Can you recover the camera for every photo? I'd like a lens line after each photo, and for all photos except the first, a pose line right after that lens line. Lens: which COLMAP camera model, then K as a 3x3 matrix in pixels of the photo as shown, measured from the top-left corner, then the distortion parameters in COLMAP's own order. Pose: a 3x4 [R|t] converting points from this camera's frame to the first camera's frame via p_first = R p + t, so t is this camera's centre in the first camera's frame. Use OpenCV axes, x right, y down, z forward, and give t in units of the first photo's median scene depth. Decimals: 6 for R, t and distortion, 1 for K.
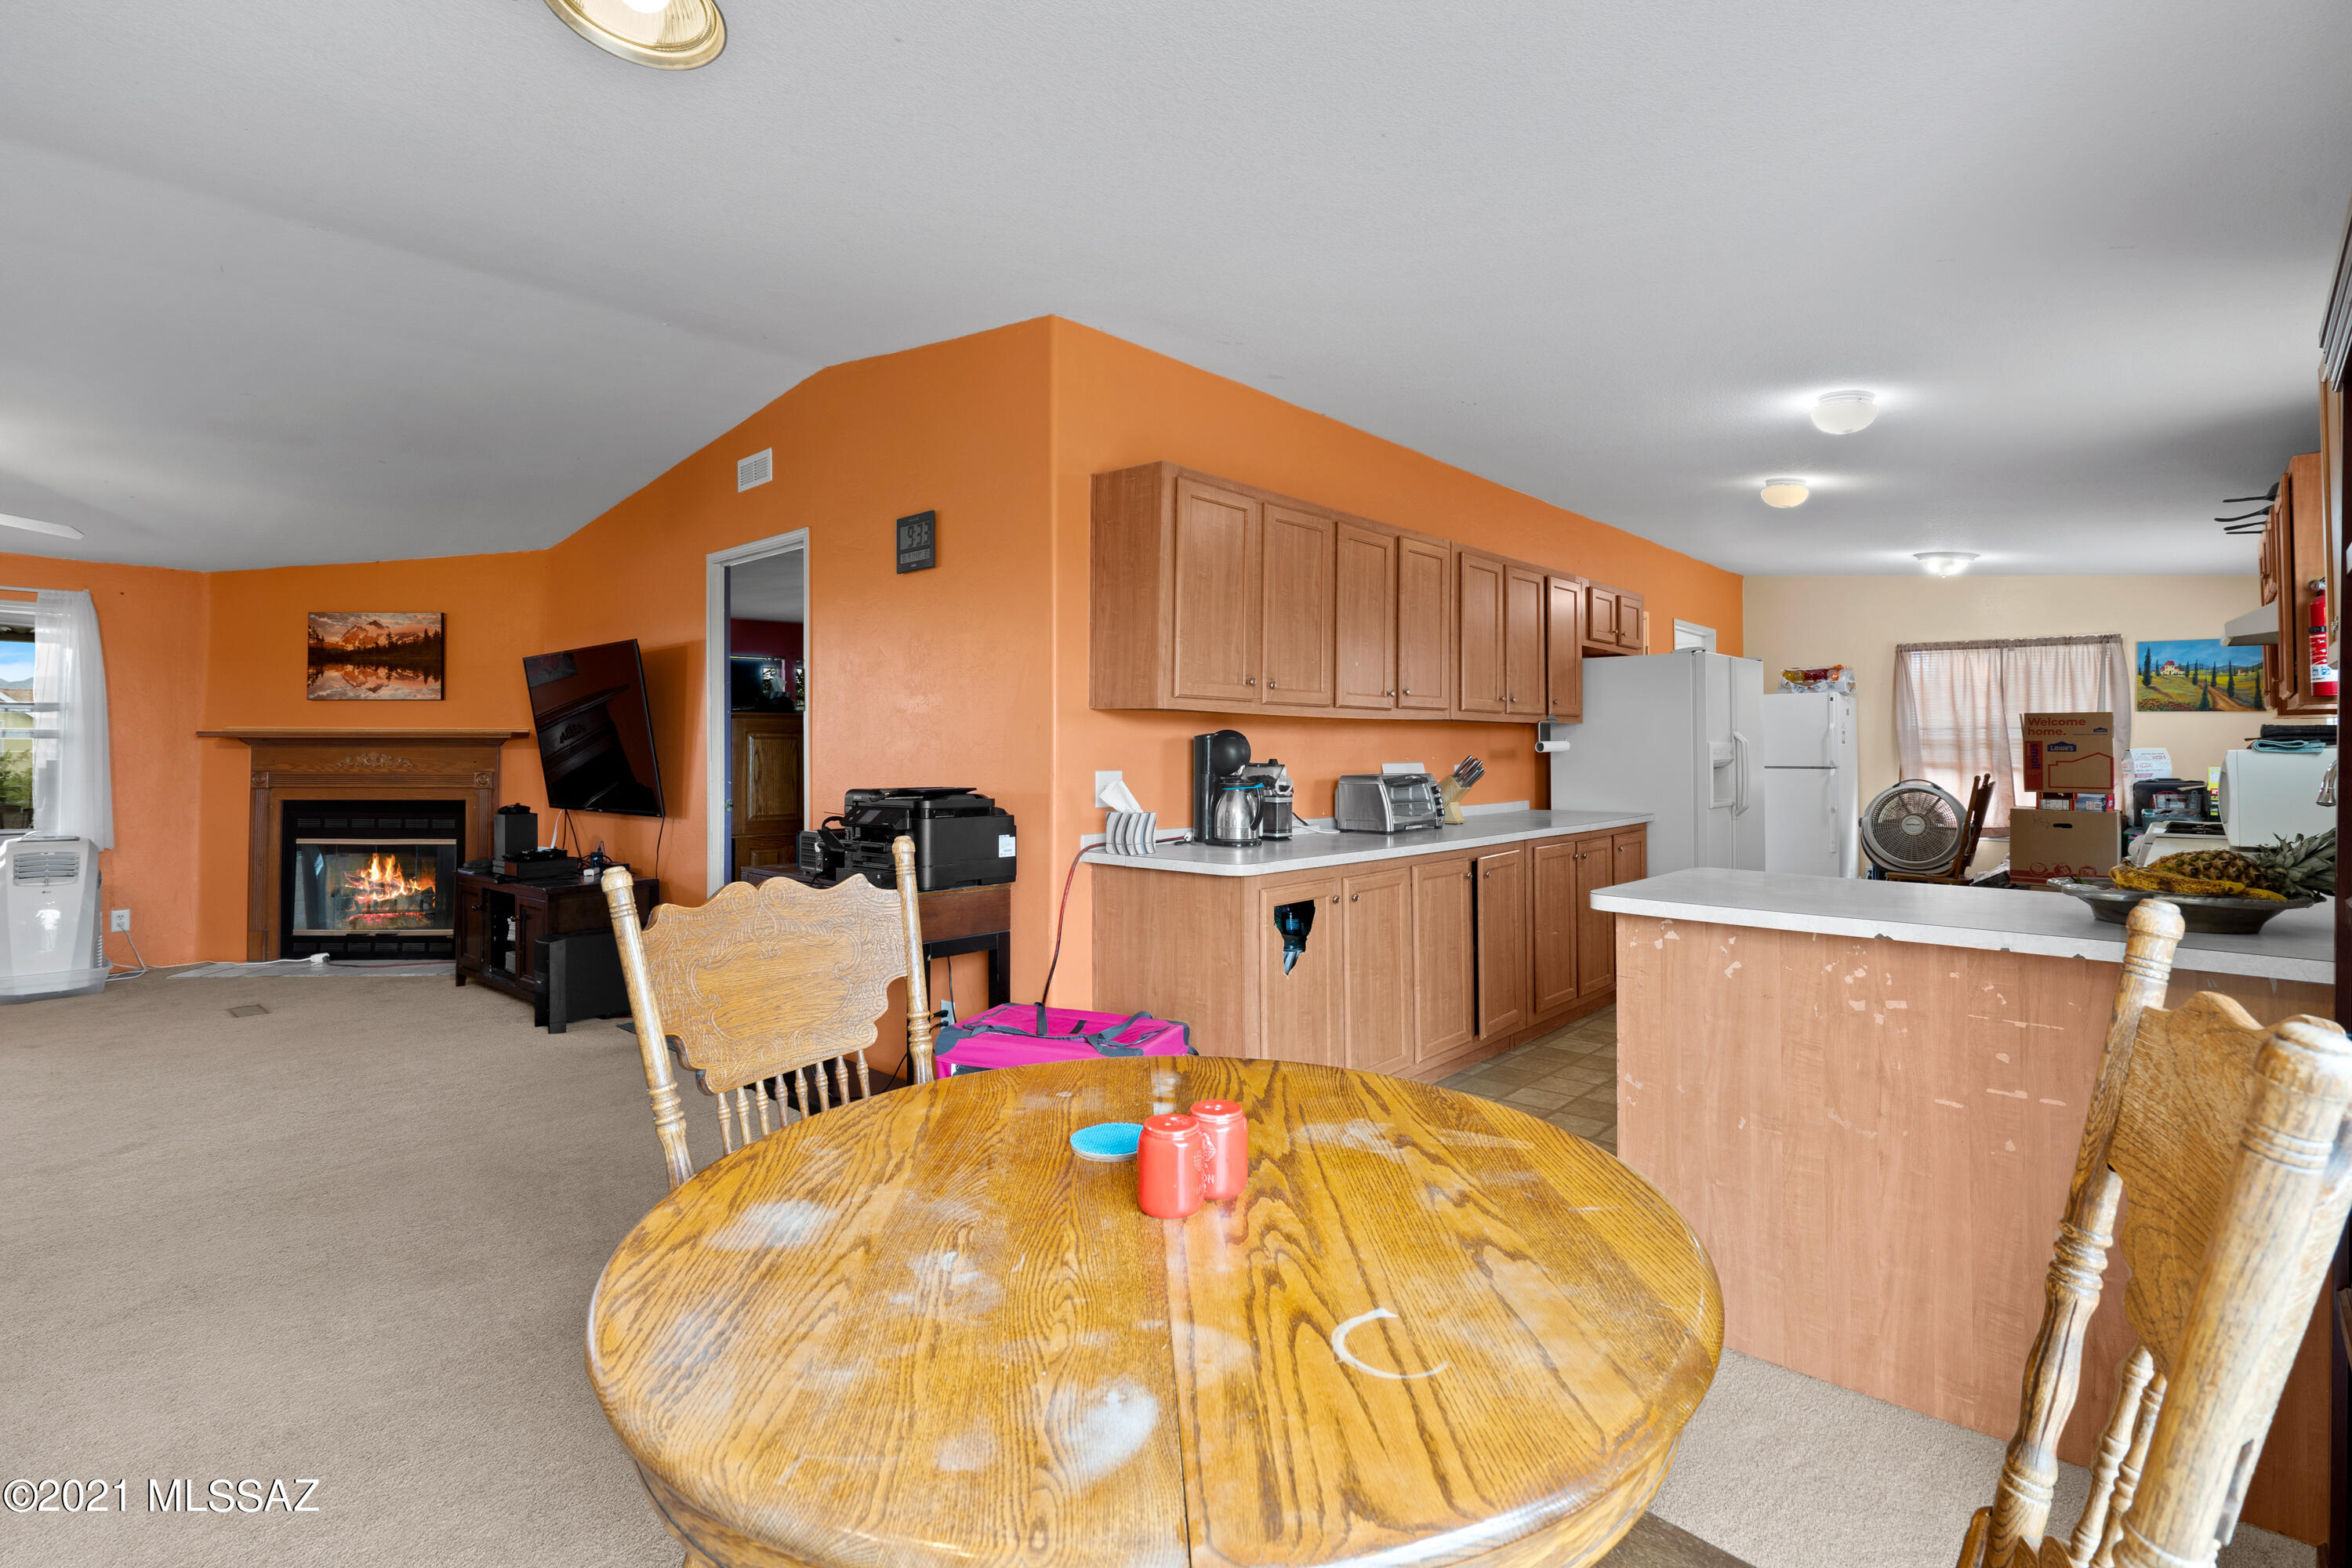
lens RADIAL K [[1099.8, 0, 1181.5], [0, 1099.8, 727.1], [0, 0, 1]] dist [-0.000823, -0.000343]
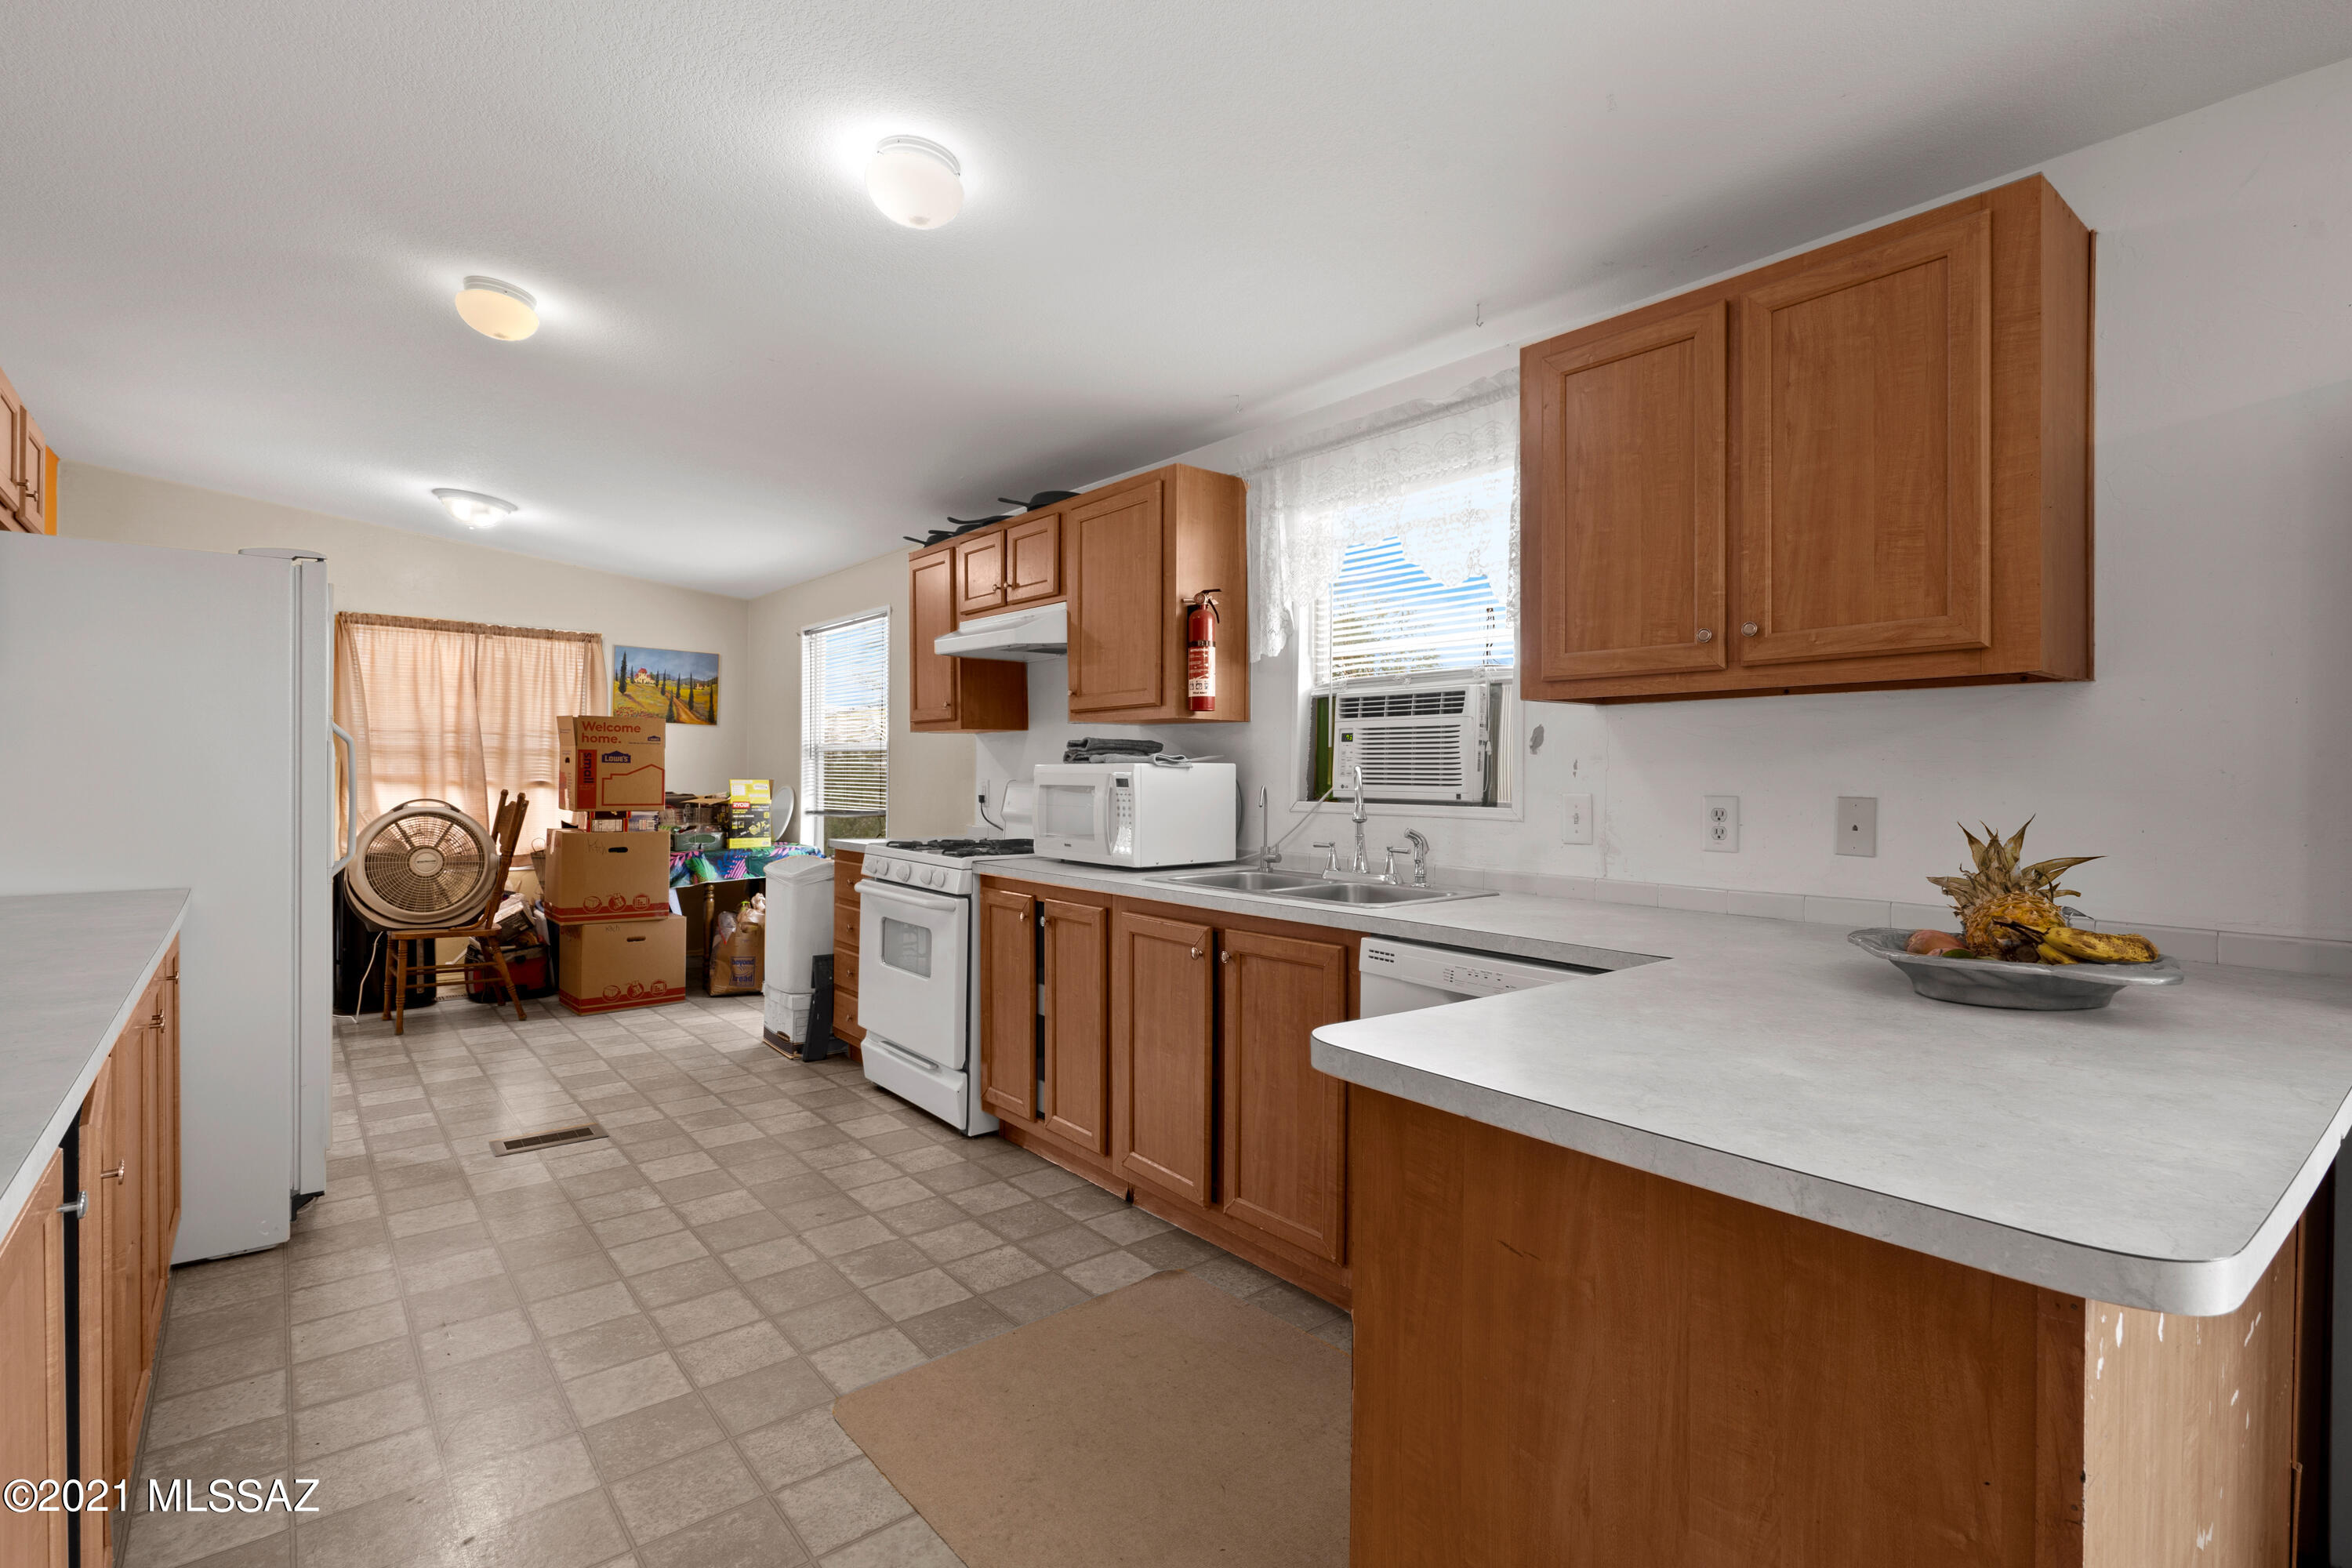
lens RADIAL K [[1110.7, 0, 1176.0], [0, 1110.7, 784.0], [0, 0, 1]] dist [-0.000480, 0.000068]
pose [[0.152372, -0.010479, 0.988268, 0.019247], [-0.030750, 0.999409, 0.015338, 0.012212], [-0.987845, -0.032726, 0.151960, 0.441908]]
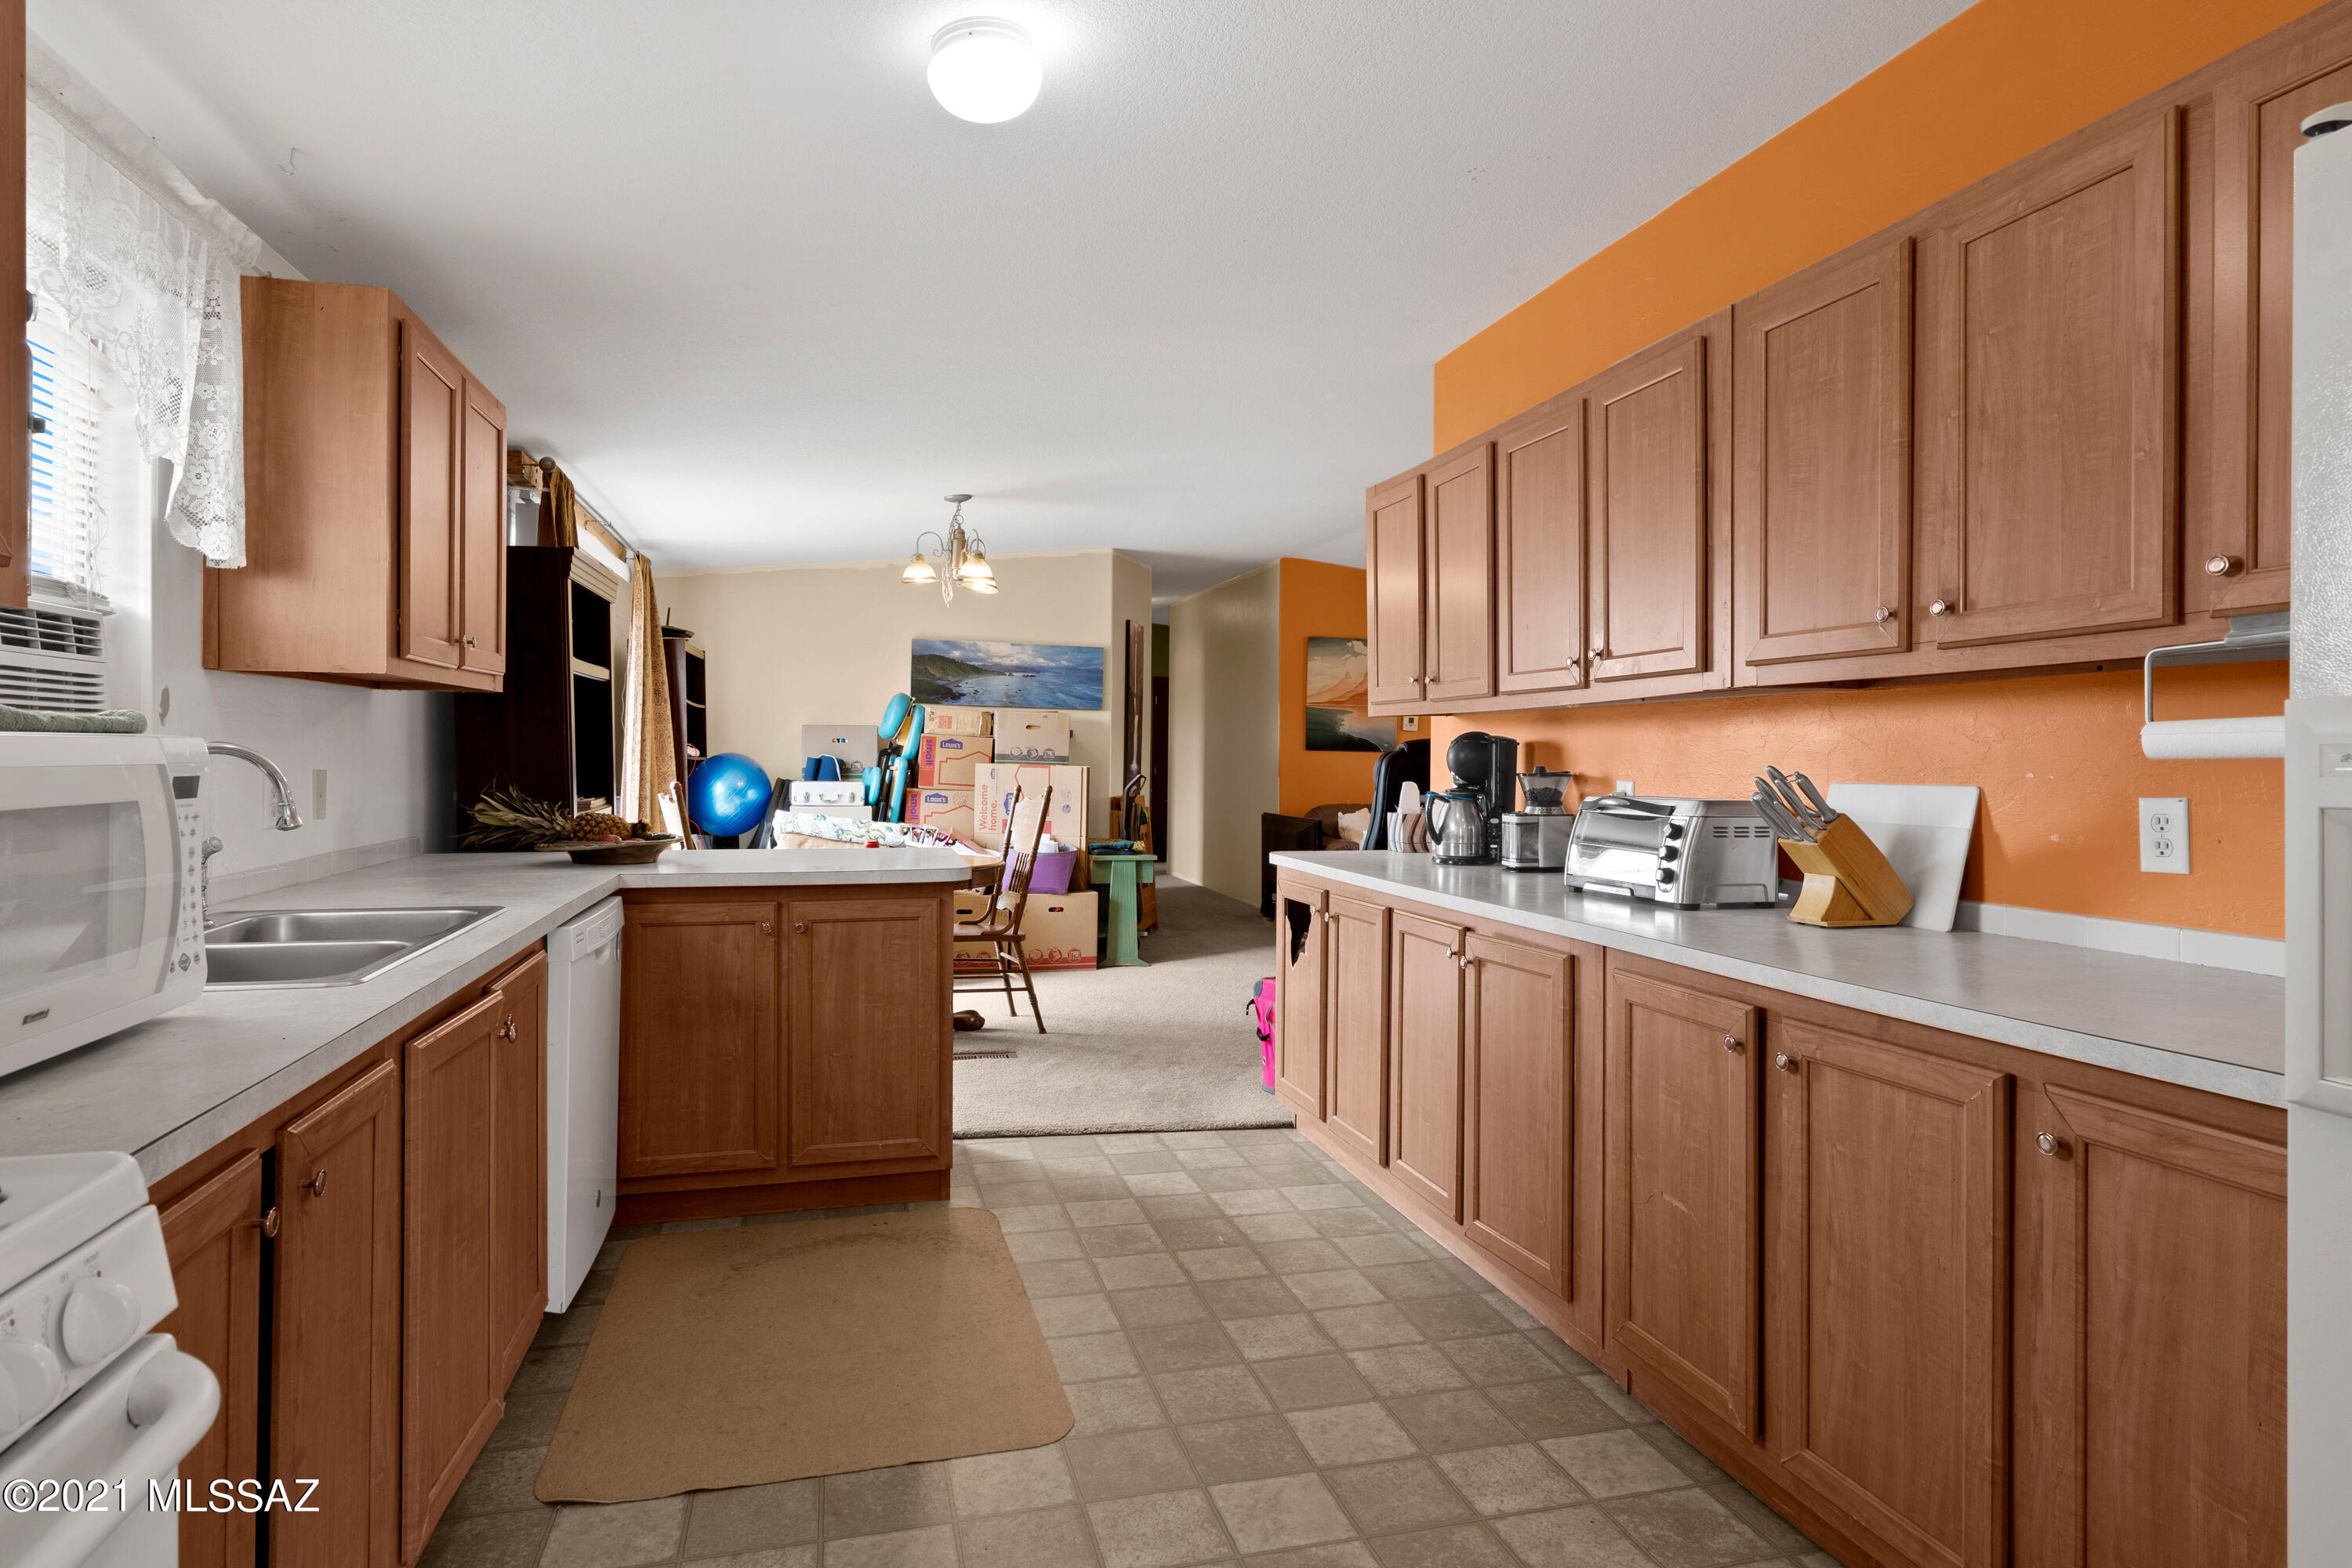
lens RADIAL K [[1275.1, 0, 1173.5], [0, 1275.1, 760.9], [0, 0, 1]] dist [0.001274, 0.000429]
pose [[-0.543442, -0.001576, -0.839445, 0.594047], [0.010395, 0.999909, -0.008606, 0.019051], [0.839382, -0.013403, -0.543376, 0.796269]]
